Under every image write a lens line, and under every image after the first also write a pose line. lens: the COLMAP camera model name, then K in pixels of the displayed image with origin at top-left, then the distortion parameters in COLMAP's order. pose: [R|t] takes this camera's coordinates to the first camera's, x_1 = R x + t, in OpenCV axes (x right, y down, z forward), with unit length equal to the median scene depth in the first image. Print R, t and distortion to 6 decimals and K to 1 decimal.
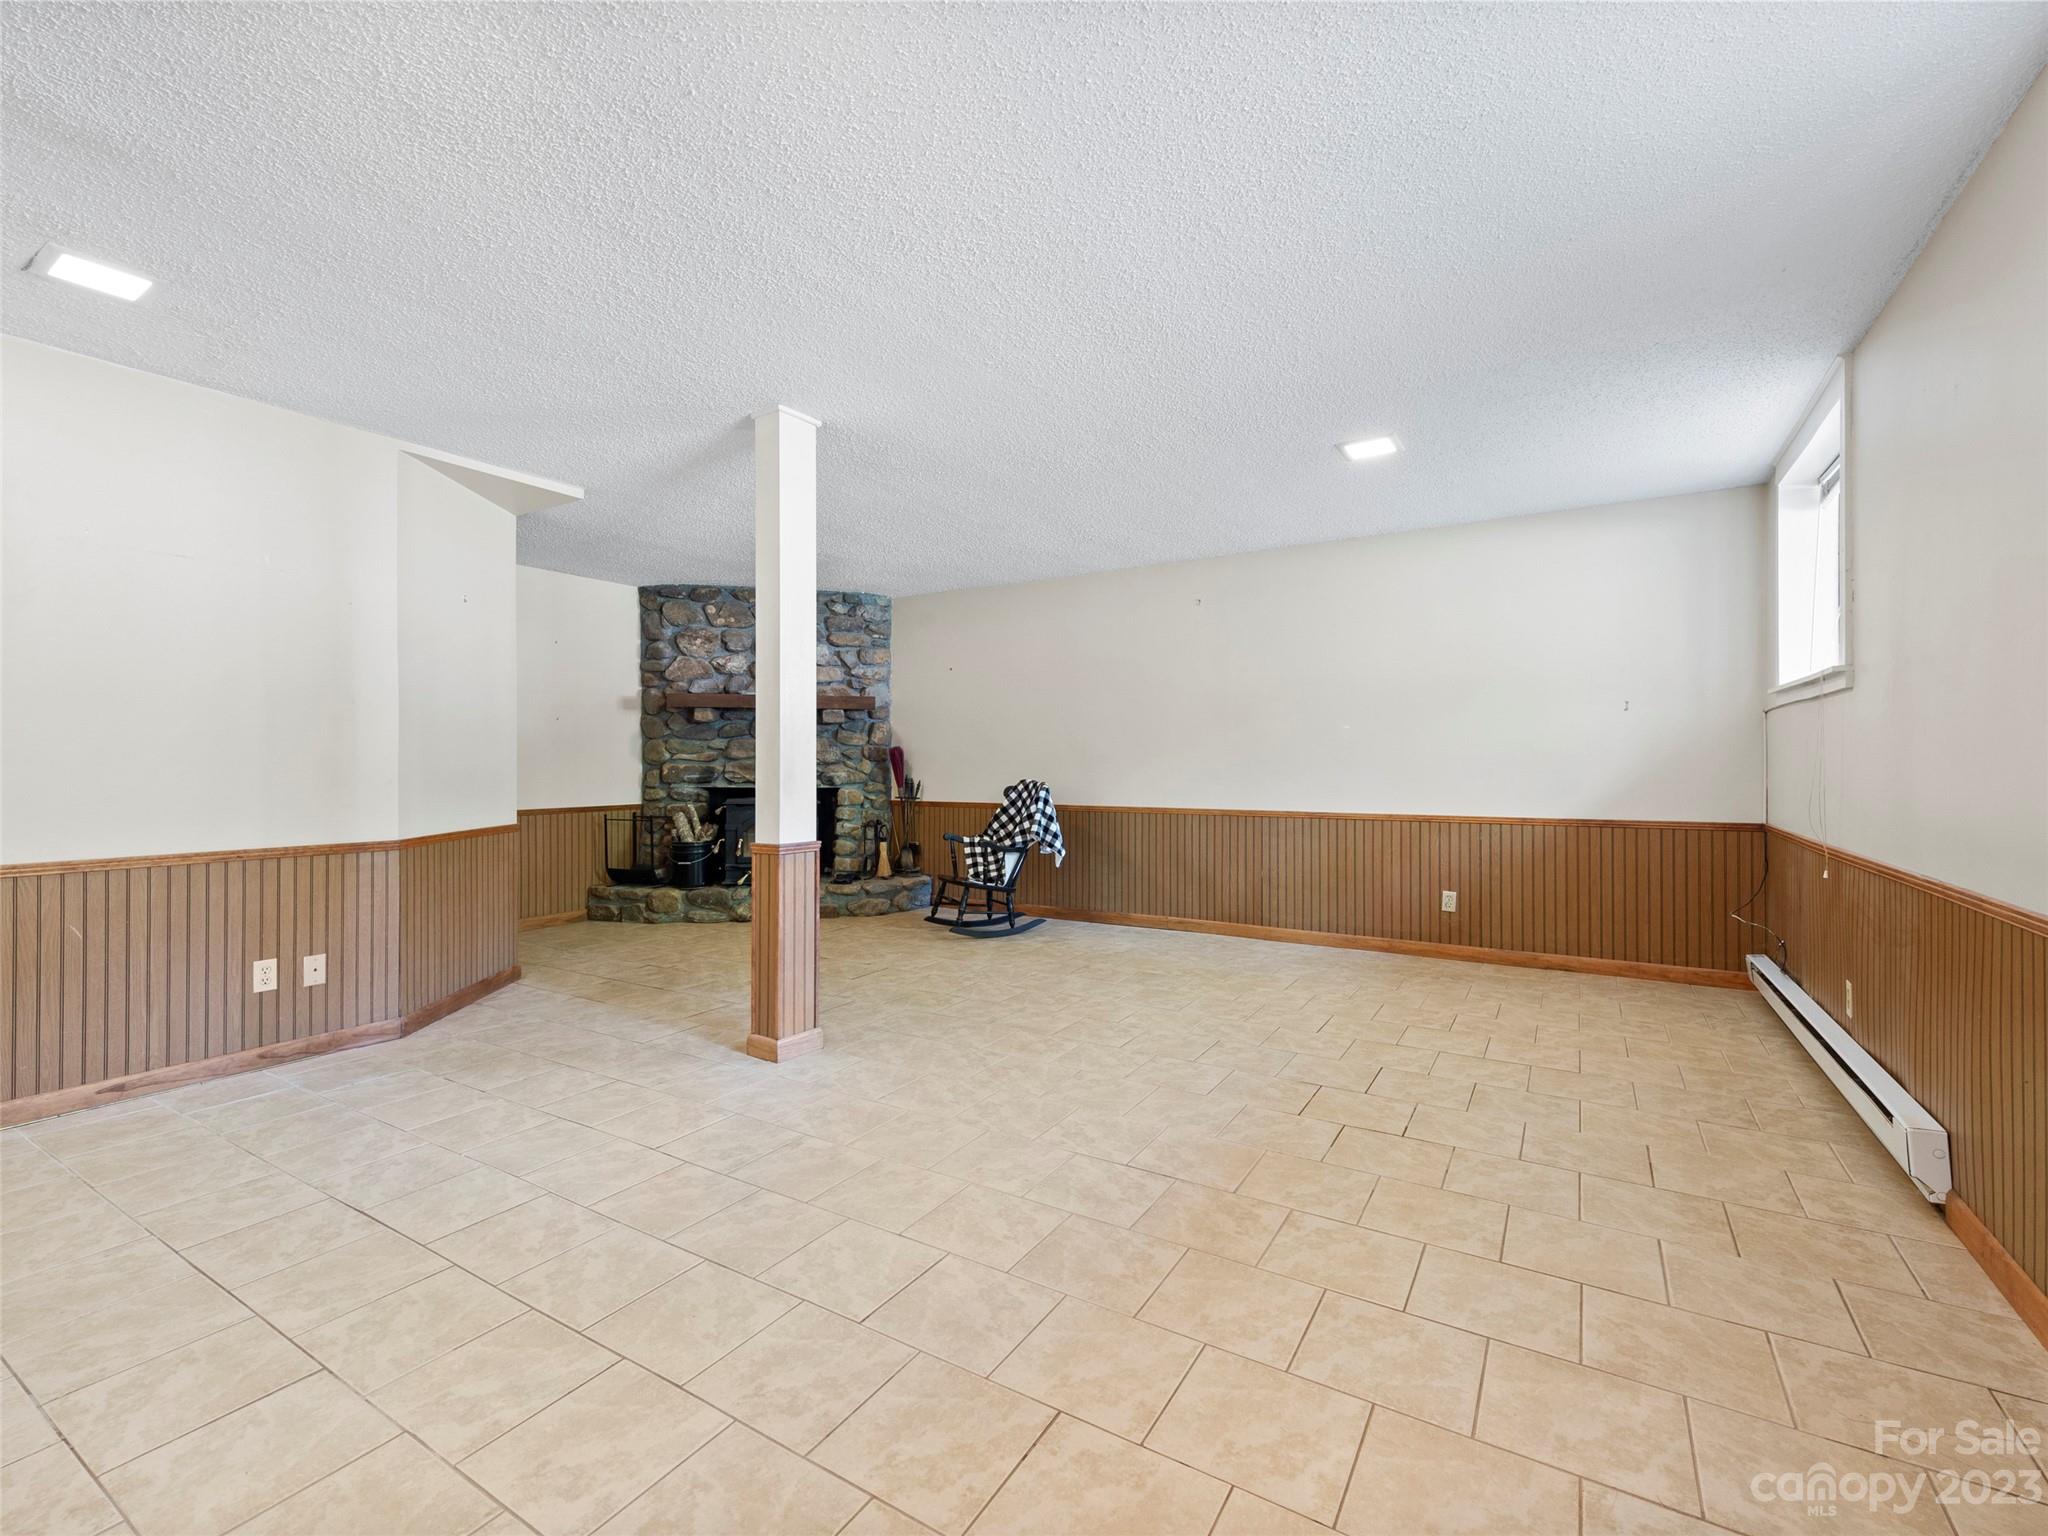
lens RADIAL K [[894.2, 0, 1023.1], [0, 894.2, 762.7], [0, 0, 1]] dist [0.017659, -0.007755]
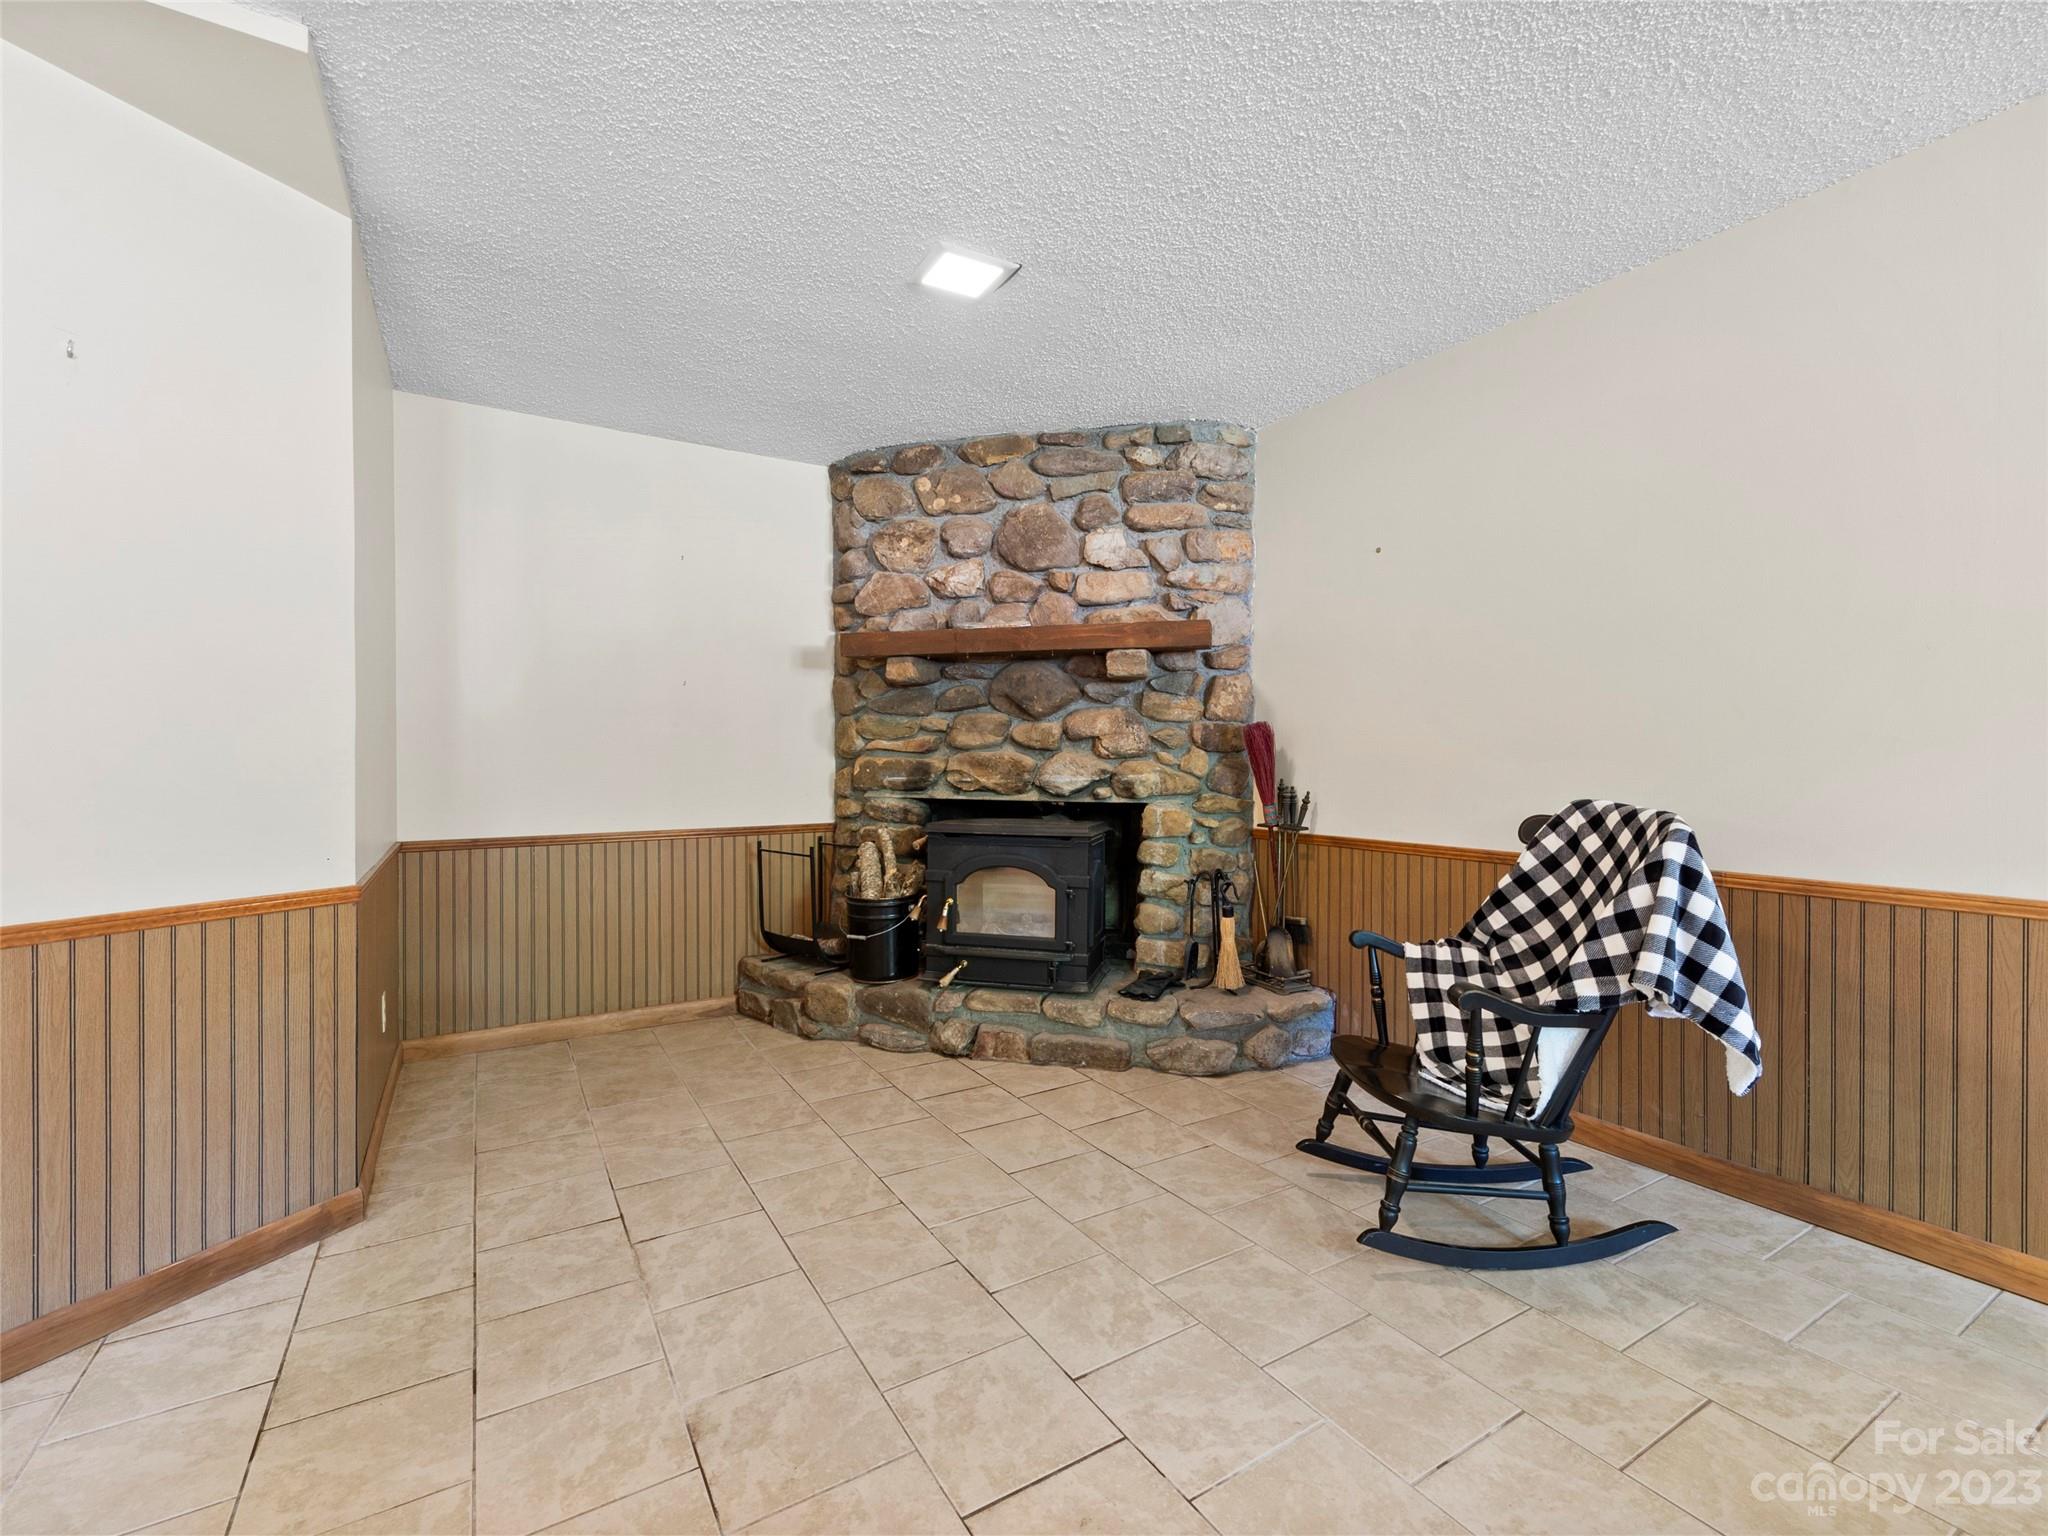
lens RADIAL K [[894.2, 0, 1023.1], [0, 894.2, 762.7], [0, 0, 1]] dist [0.017659, -0.007755]
pose [[0.887911, 0.002453, -0.460010, -0.031678], [0.001171, 0.999970, 0.007592, 0.000583], [0.460015, -0.007280, 0.887881, 0.529436]]
